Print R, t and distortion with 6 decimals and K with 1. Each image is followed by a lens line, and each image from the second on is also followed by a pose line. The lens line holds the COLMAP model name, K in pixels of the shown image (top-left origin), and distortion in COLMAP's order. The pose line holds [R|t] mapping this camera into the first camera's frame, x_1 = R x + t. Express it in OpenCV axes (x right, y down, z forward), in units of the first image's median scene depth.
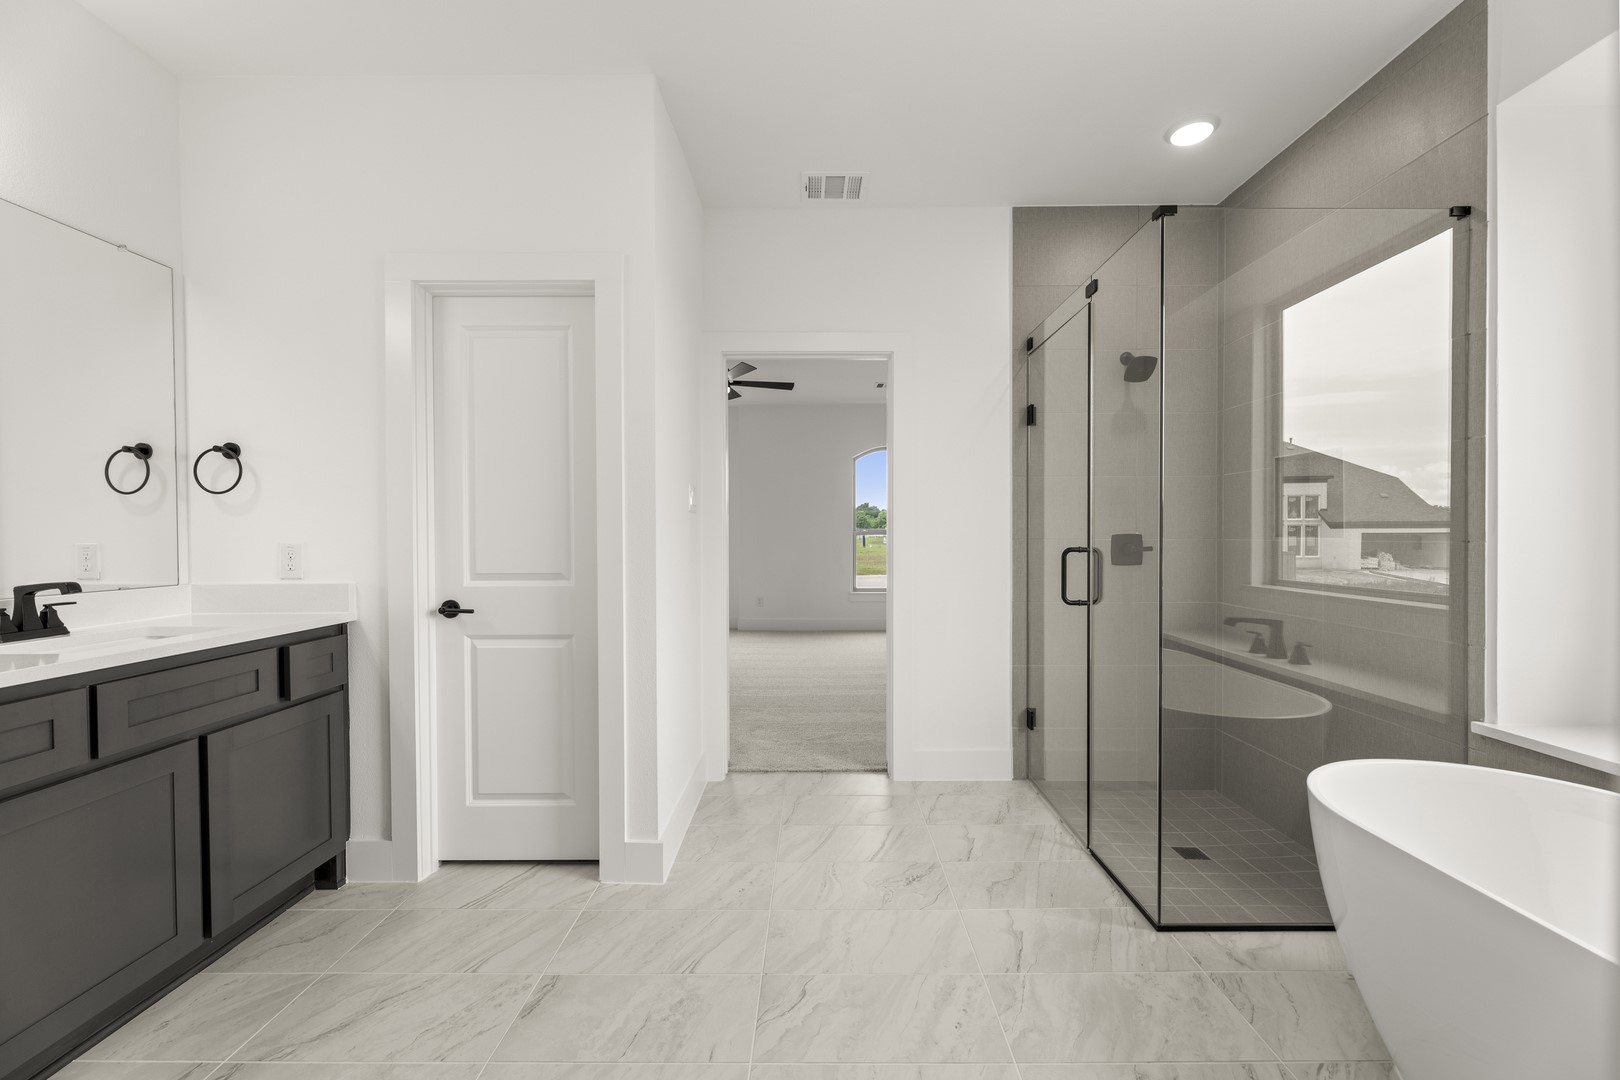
lens RADIAL K [[651.2, 0, 807.1], [0, 651.2, 537.9], [0, 0, 1]] dist [-0.000041, -0.000081]
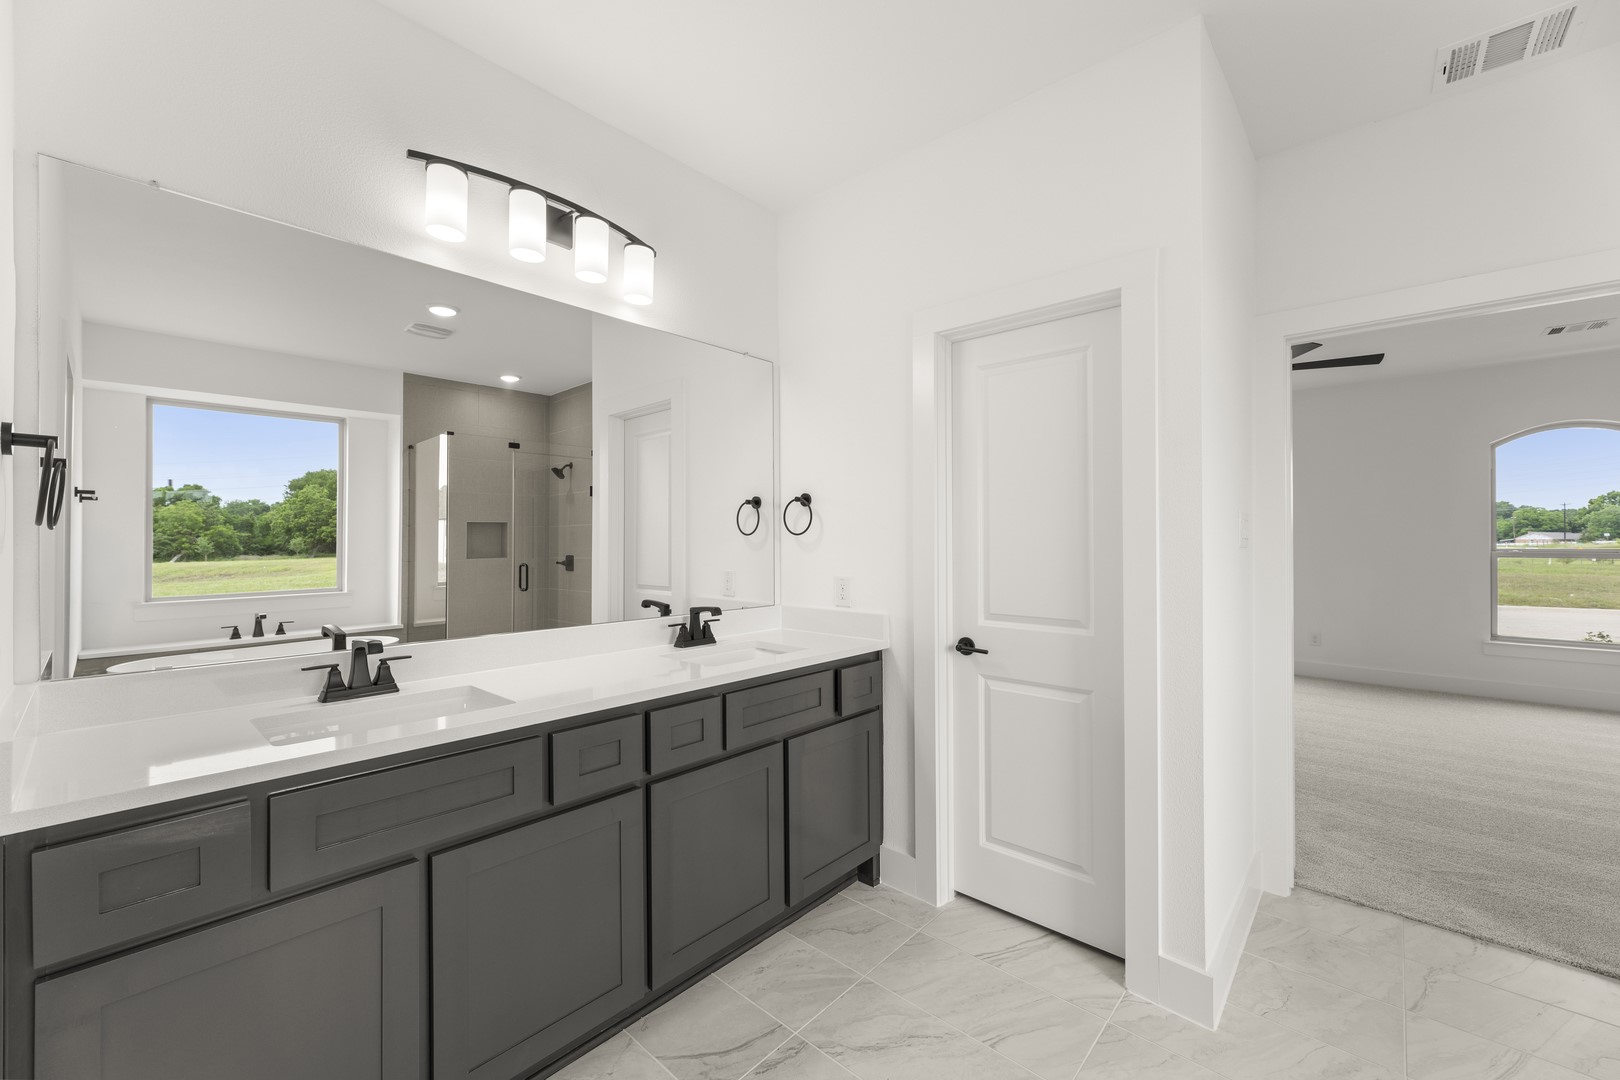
lens RADIAL K [[651.2, 0, 807.1], [0, 651.2, 537.9], [0, 0, 1]] dist [-0.000041, -0.000081]
pose [[0.748670, -0.004765, -0.662926, -0.061620], [-0.007044, 0.999861, -0.015142, -0.043695], [0.662905, 0.016007, 0.748532, 0.076047]]
